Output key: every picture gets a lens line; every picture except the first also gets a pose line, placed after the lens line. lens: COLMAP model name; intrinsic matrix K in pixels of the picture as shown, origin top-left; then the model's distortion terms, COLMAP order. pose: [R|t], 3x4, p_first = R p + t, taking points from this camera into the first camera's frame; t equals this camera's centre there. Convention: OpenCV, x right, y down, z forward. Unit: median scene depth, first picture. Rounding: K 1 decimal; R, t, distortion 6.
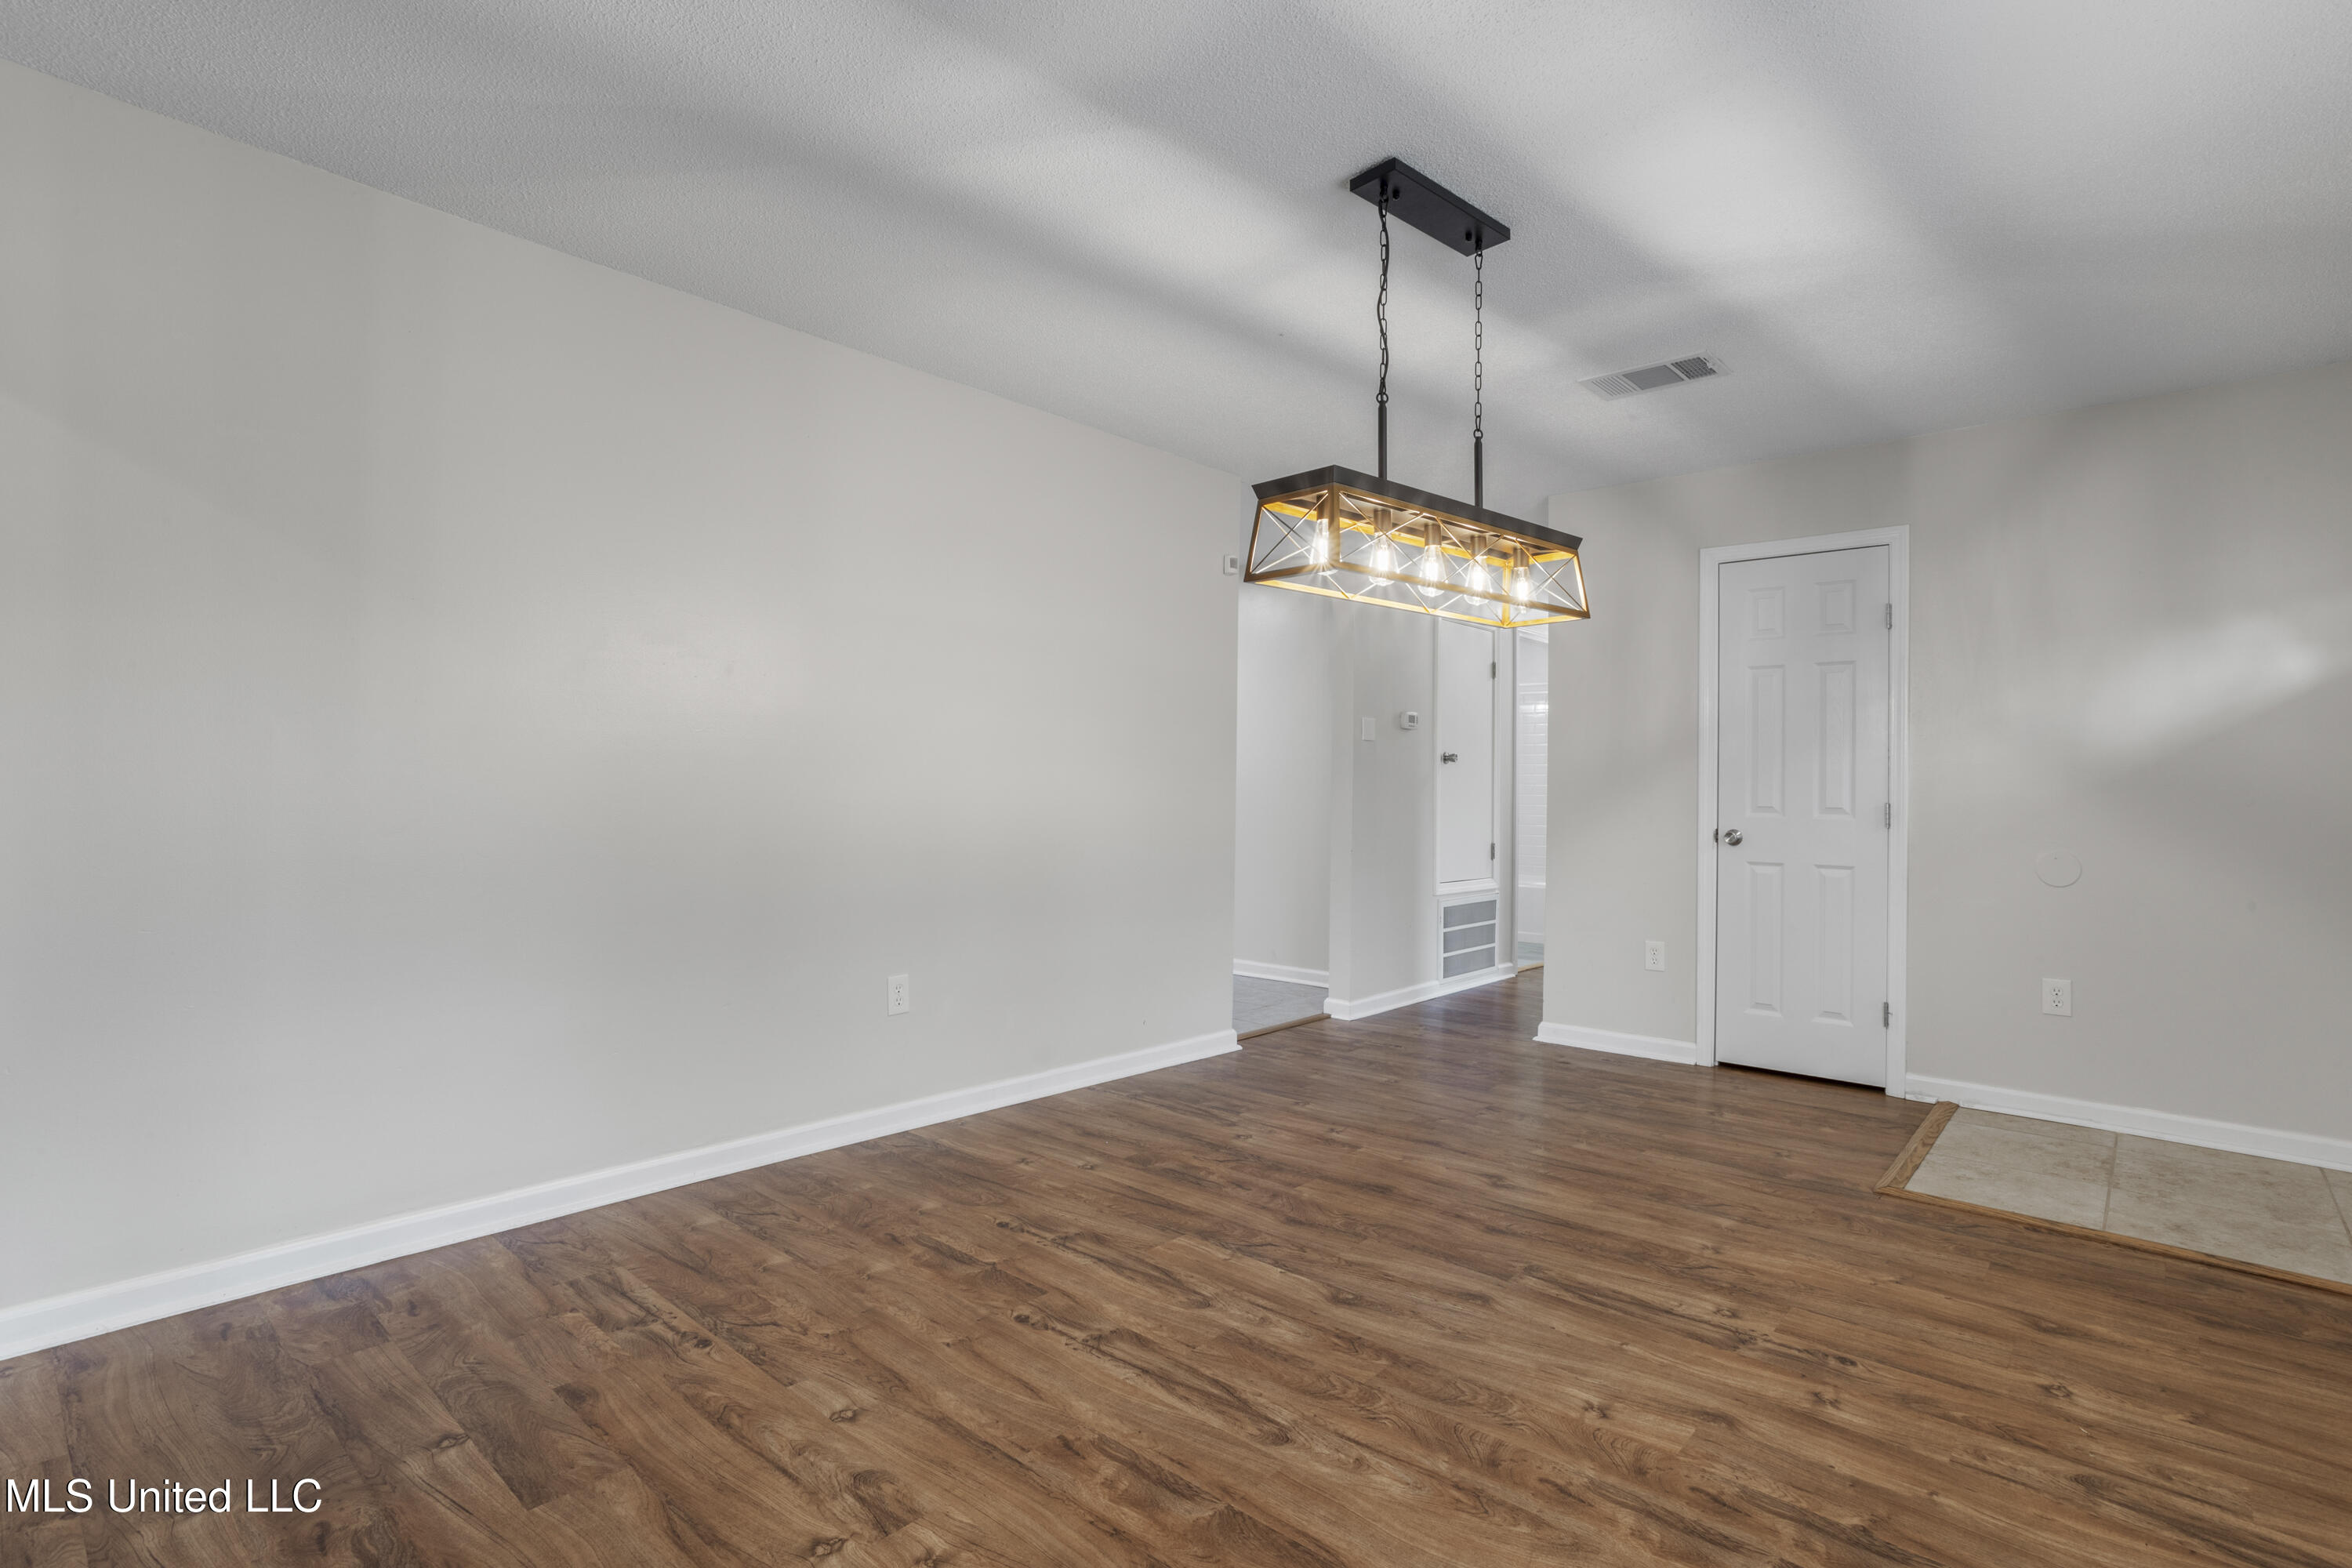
lens RADIAL K [[1145.2, 0, 1176.0], [0, 1145.2, 784.0], [0, 0, 1]] dist [-0.061800, 0.036982]
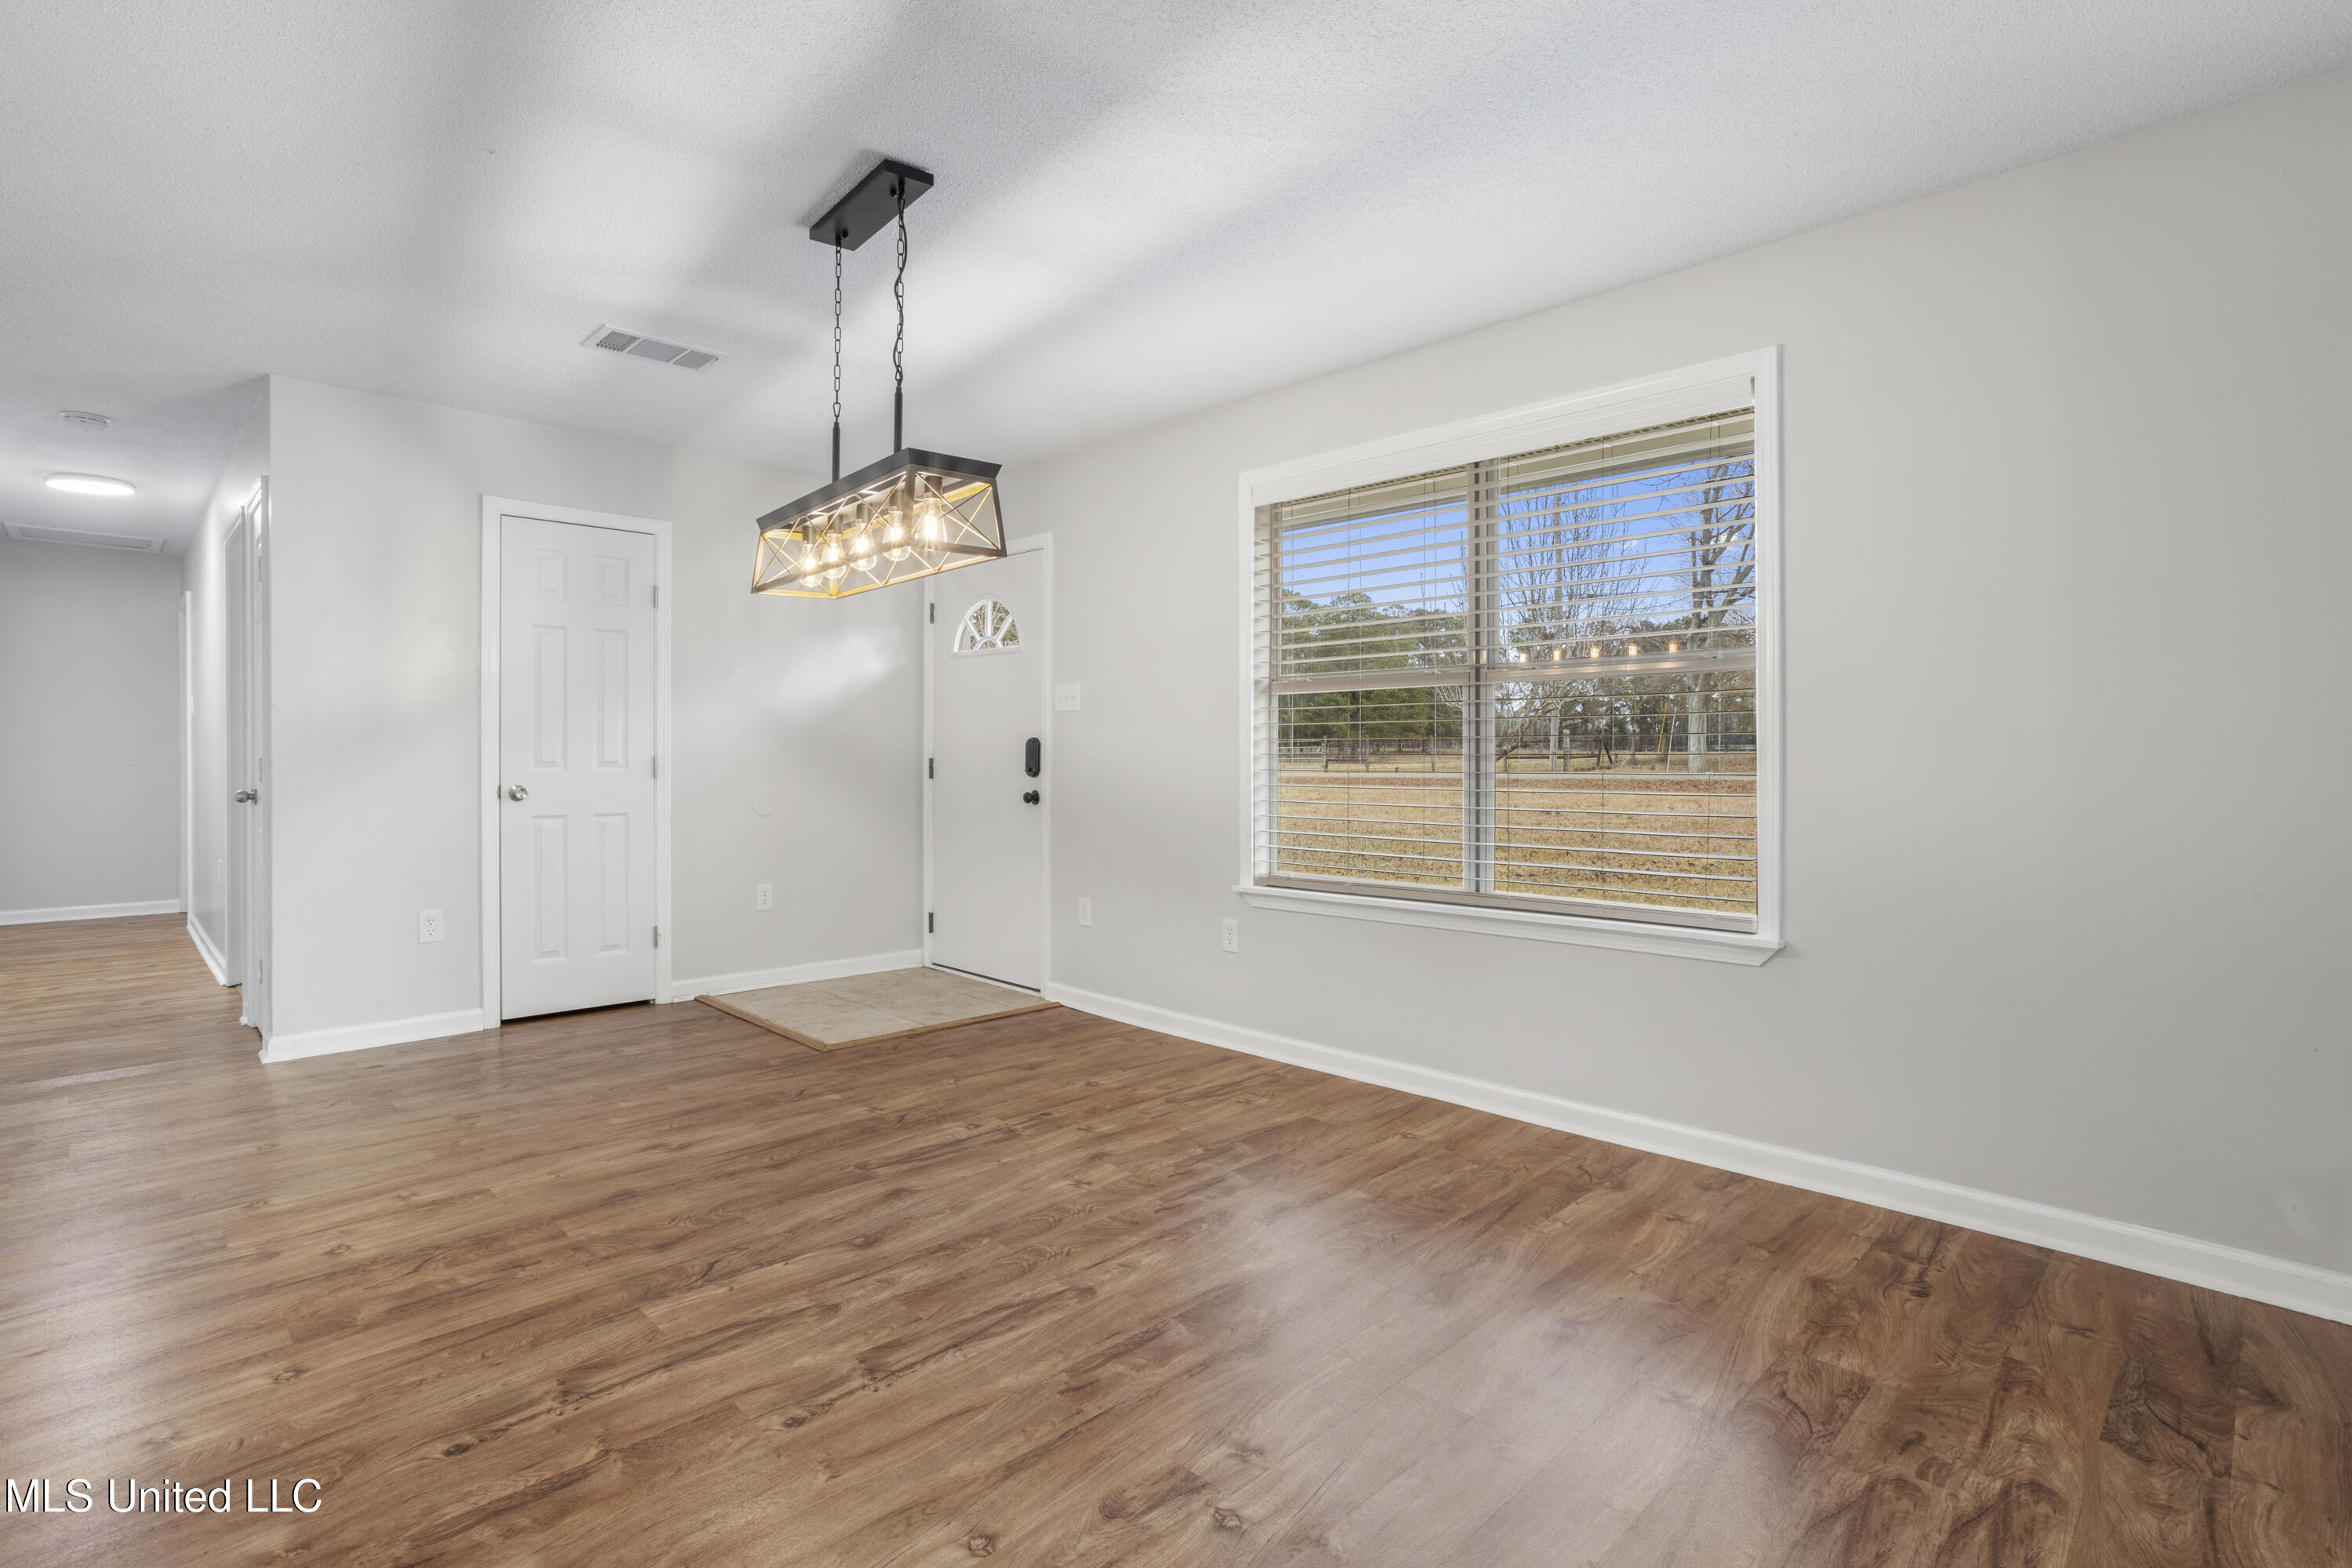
lens RADIAL K [[1145.2, 0, 1176.0], [0, 1145.2, 784.0], [0, 0, 1]] dist [-0.061800, 0.036982]
pose [[0.041143, -0.039674, 0.998365, -0.810020], [-0.007883, 0.999167, 0.040030, -0.009285], [-0.999122, -0.009517, 0.040796, 0.634977]]
